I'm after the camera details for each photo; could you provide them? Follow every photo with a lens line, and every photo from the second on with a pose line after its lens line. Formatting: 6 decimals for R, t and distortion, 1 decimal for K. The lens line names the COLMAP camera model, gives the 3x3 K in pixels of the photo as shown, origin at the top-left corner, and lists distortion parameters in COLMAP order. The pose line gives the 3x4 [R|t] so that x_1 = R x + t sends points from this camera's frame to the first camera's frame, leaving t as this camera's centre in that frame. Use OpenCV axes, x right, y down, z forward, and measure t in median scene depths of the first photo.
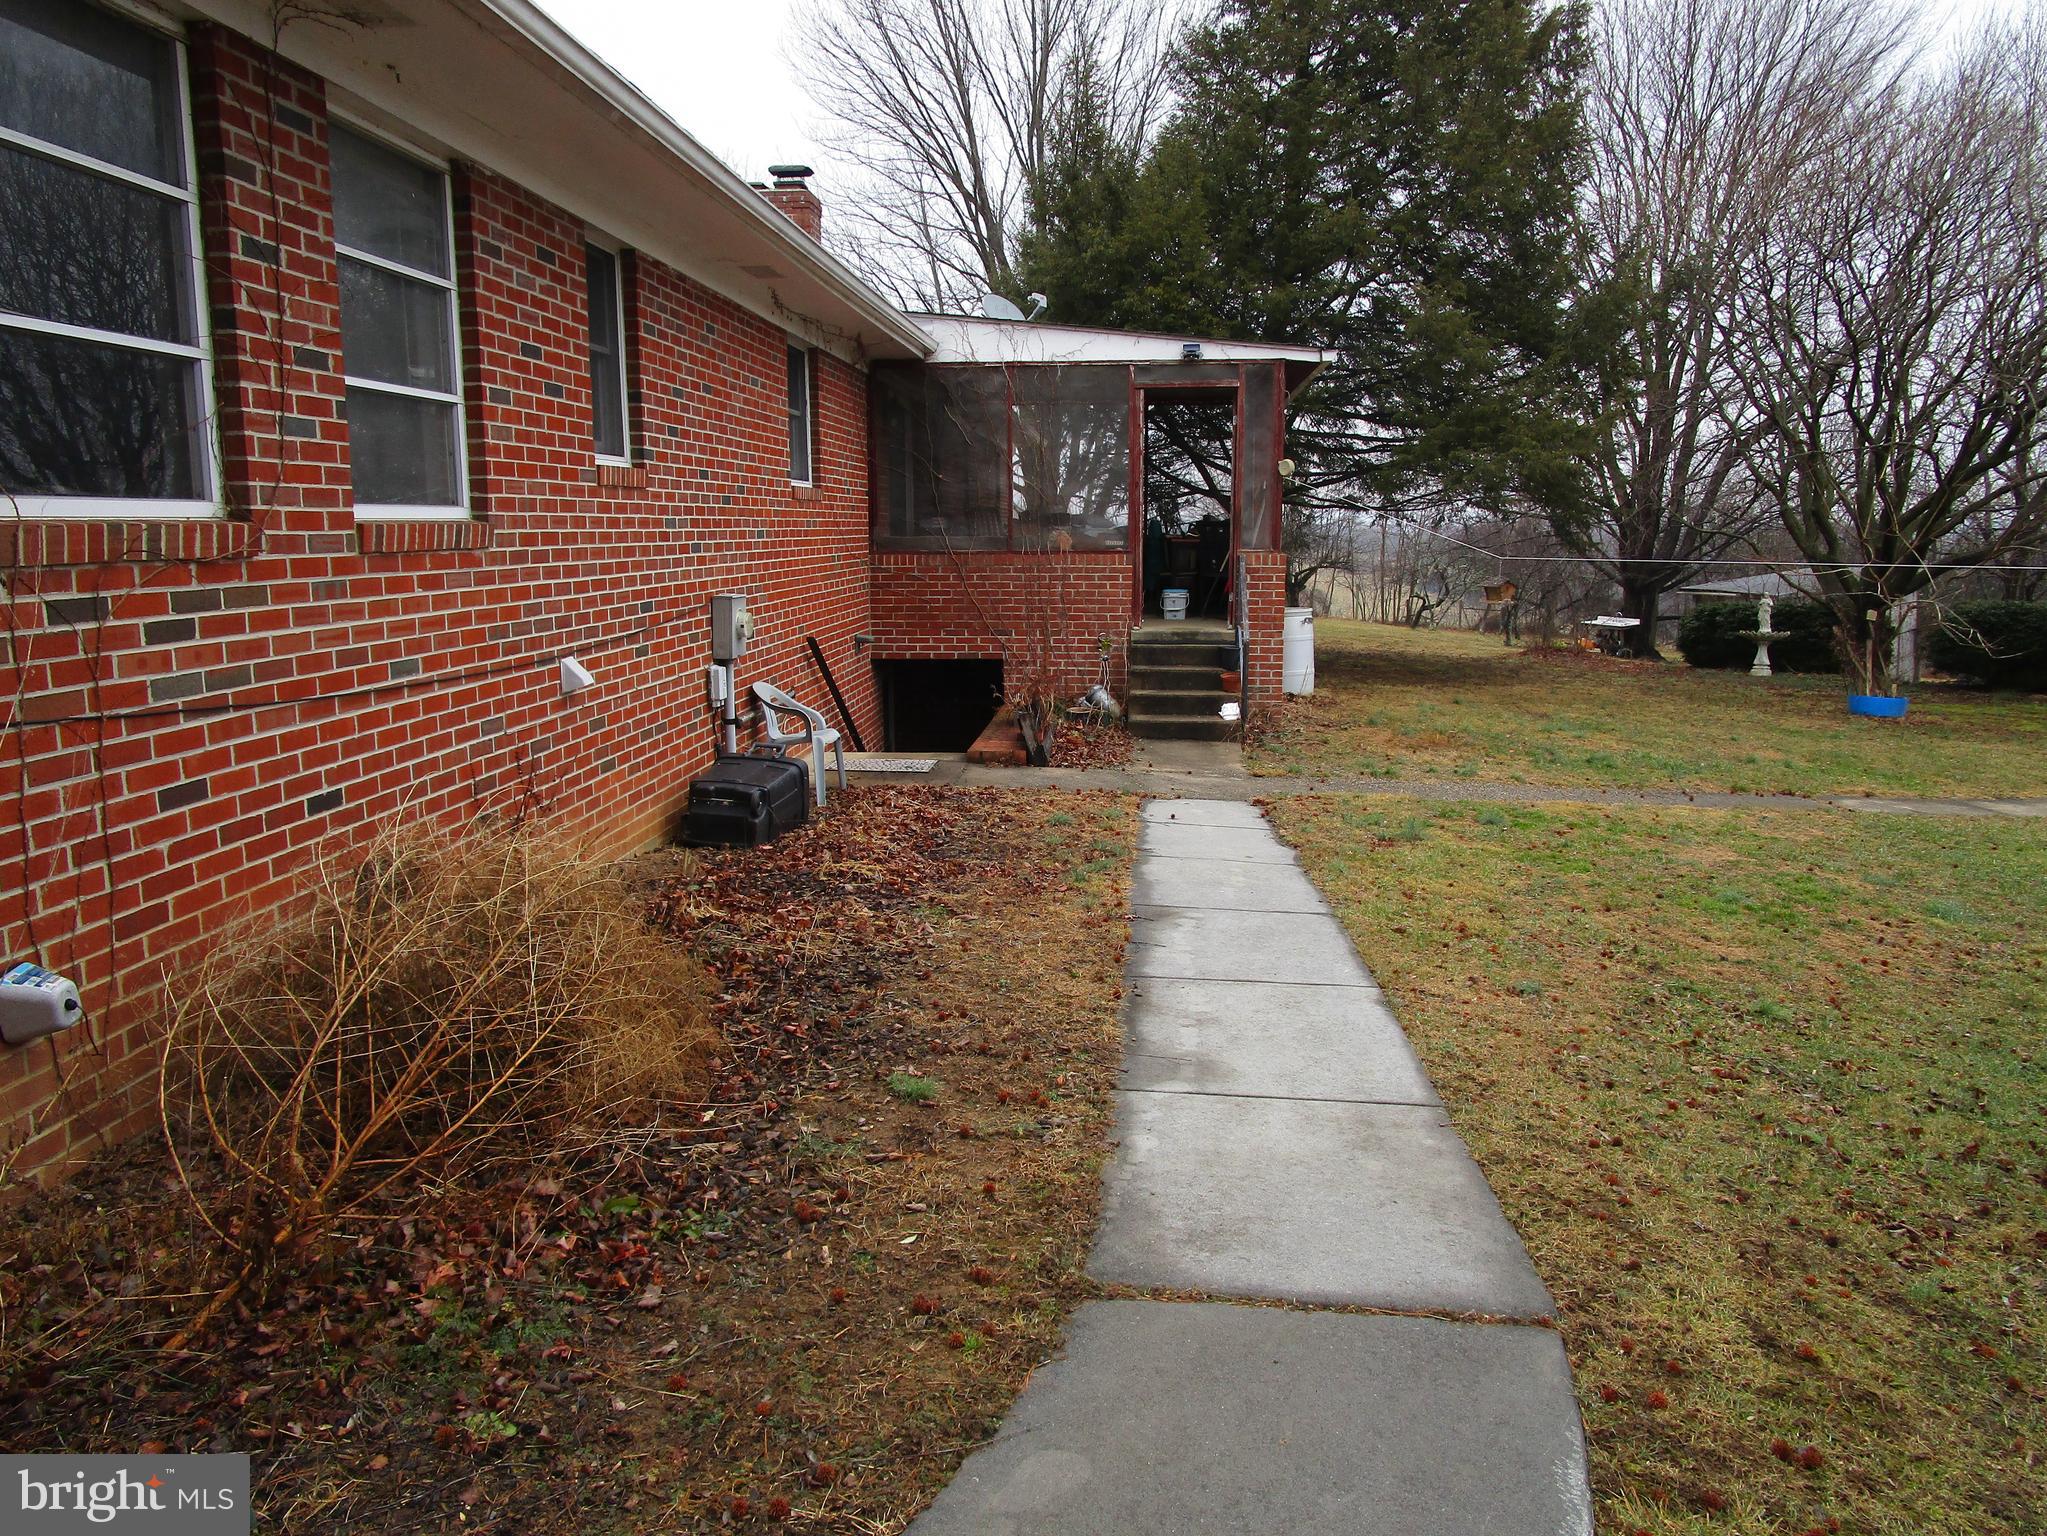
lens RADIAL K [[1463.8, 0, 1025.1], [0, 1463.8, 770.1], [0, 0, 1]] dist [-0.014465, -0.000124]
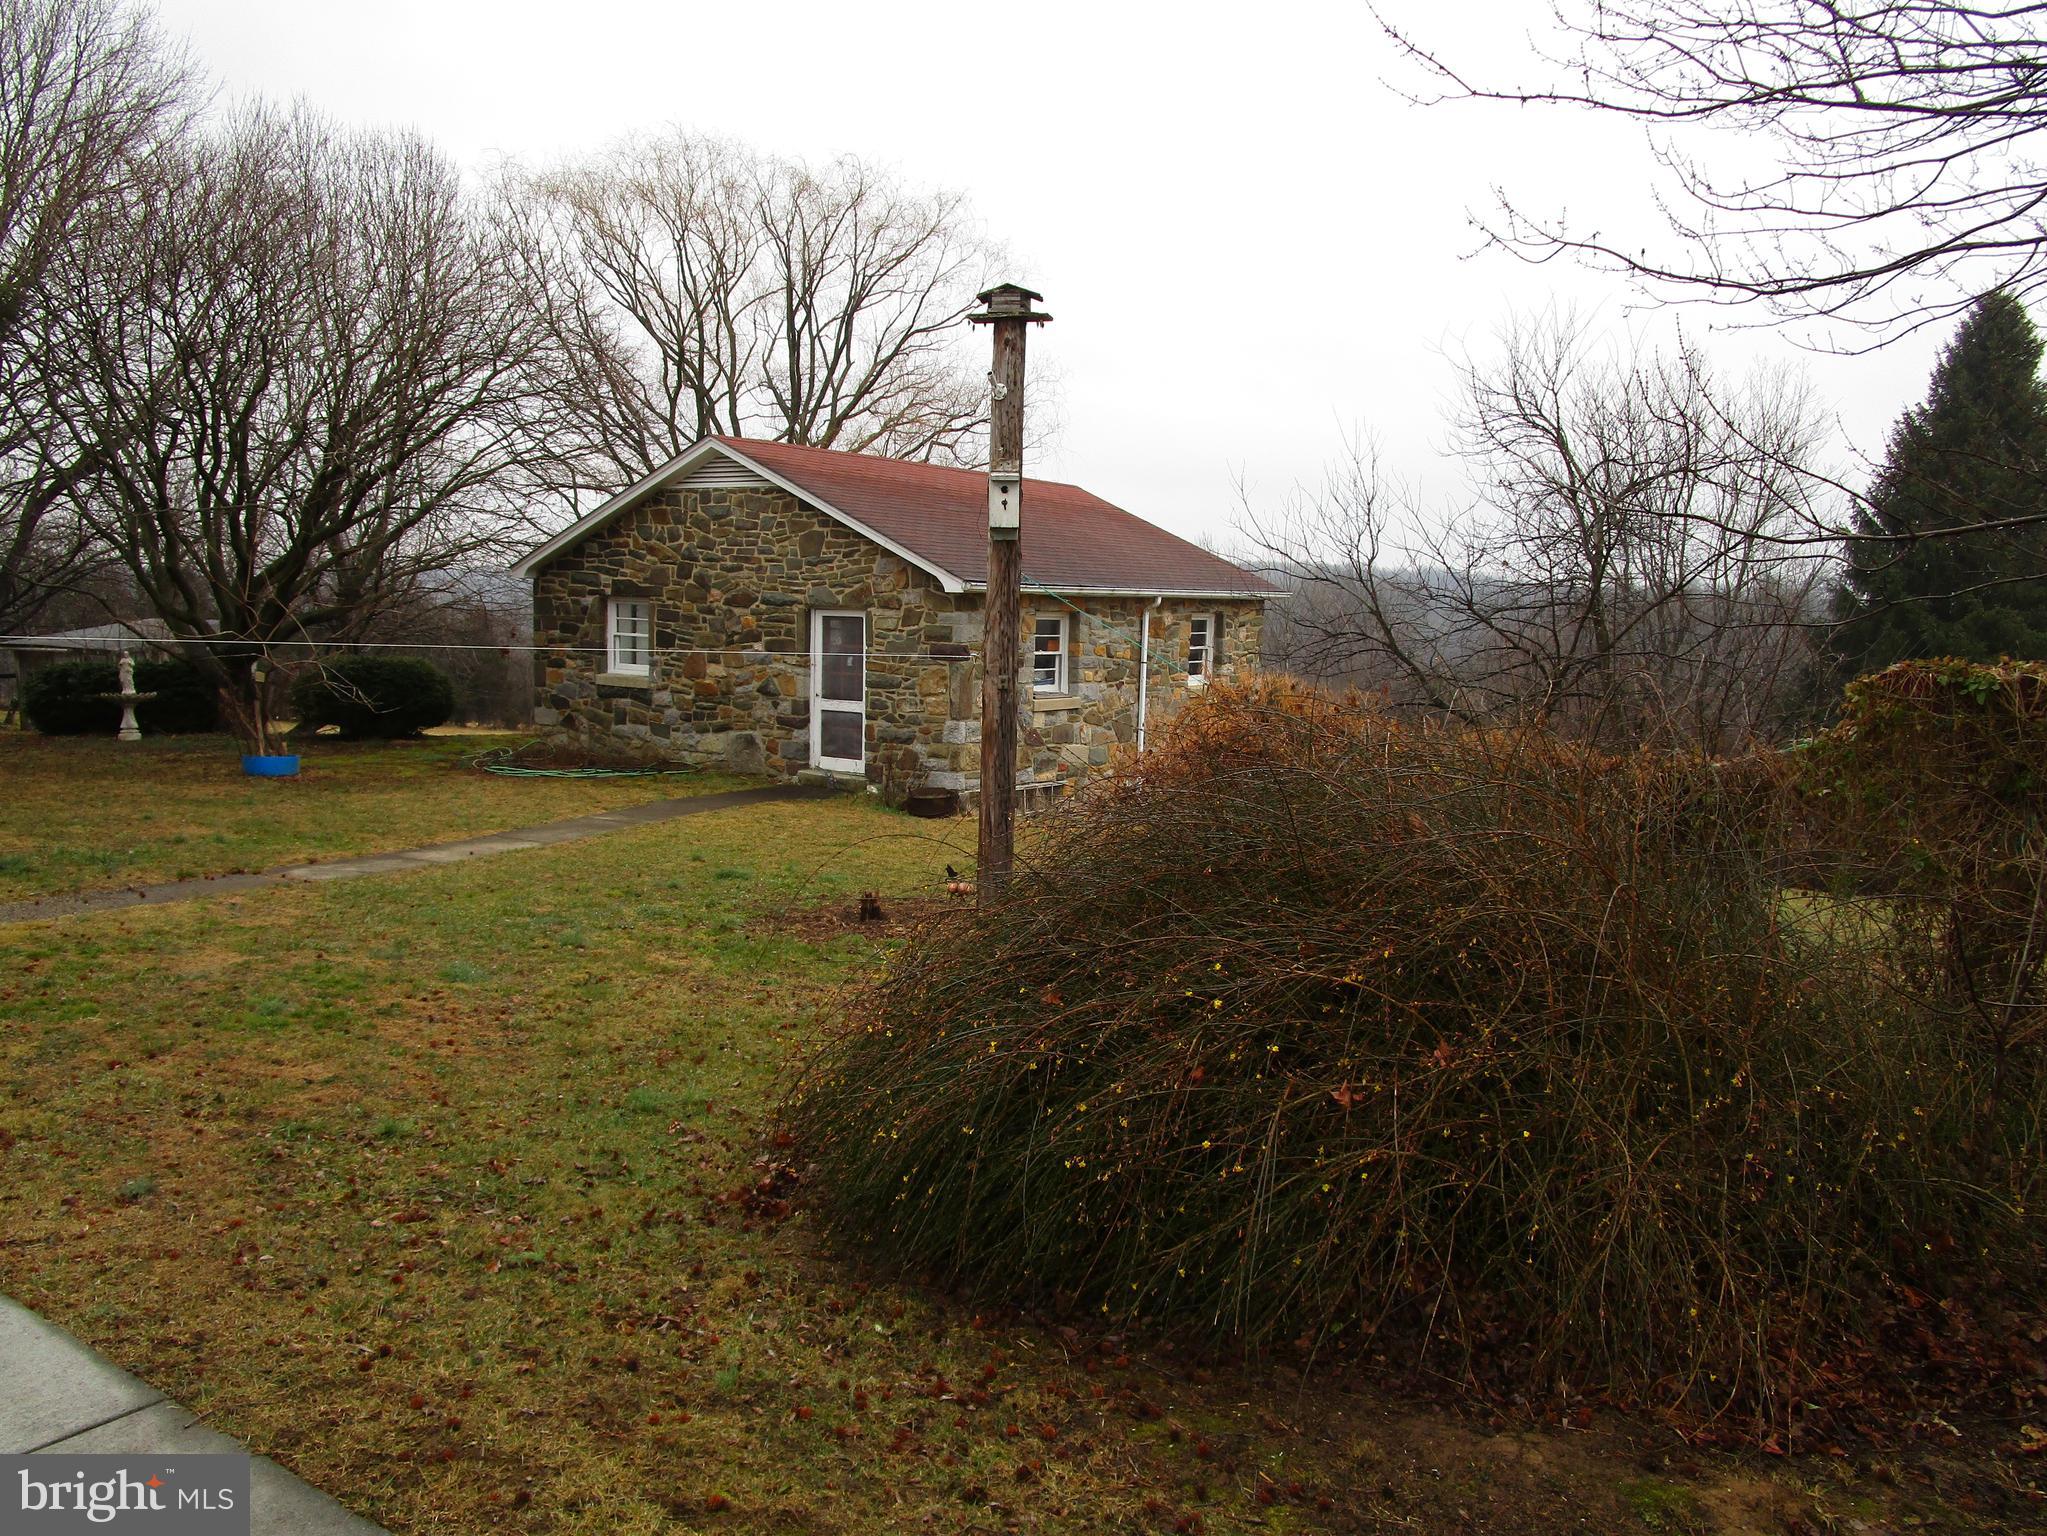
lens RADIAL K [[1463.8, 0, 1022.1], [0, 1463.8, 766.5], [0, 0, 1]] dist [-0.014465, -0.000124]
pose [[0.497212, -0.084596, 0.863495, -0.076486], [0.112628, 0.993108, 0.032442, -0.046718], [-0.860288, 0.081123, 0.503313, 0.119912]]
